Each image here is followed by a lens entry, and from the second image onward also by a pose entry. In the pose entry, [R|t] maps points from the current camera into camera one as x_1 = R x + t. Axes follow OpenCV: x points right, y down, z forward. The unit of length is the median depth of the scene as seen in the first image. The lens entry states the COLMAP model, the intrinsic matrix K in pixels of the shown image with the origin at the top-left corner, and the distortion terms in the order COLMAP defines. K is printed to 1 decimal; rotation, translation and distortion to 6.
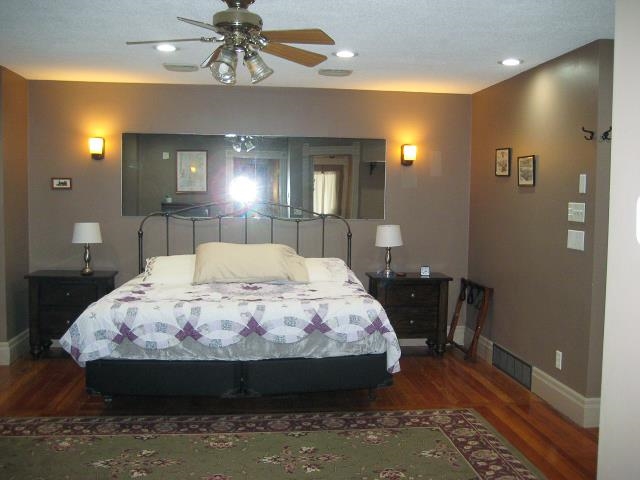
lens RADIAL K [[673.4, 0, 318.8], [0, 673.4, 243.0], [0, 0, 1]] dist [-0.092038, 0.000000]
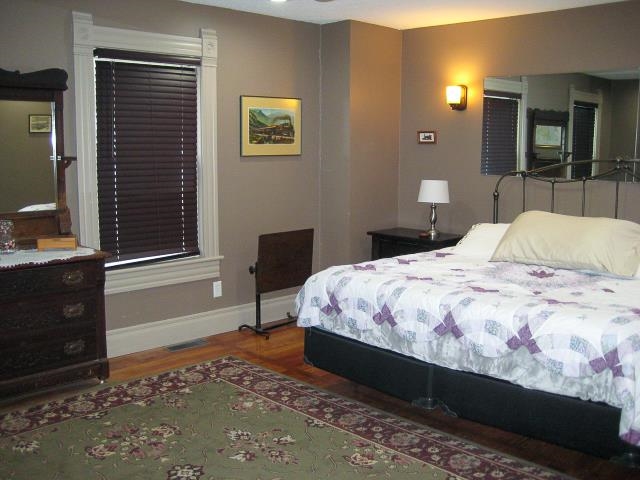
lens RADIAL K [[673.4, 0, 319.6], [0, 673.4, 237.4], [0, 0, 1]] dist [-0.092038, 0.000000]
pose [[0.614531, 0.095867, -0.783046, 0.389782], [-0.052949, 0.995363, 0.080306, -0.024733], [0.787114, -0.007889, 0.616758, 0.424607]]
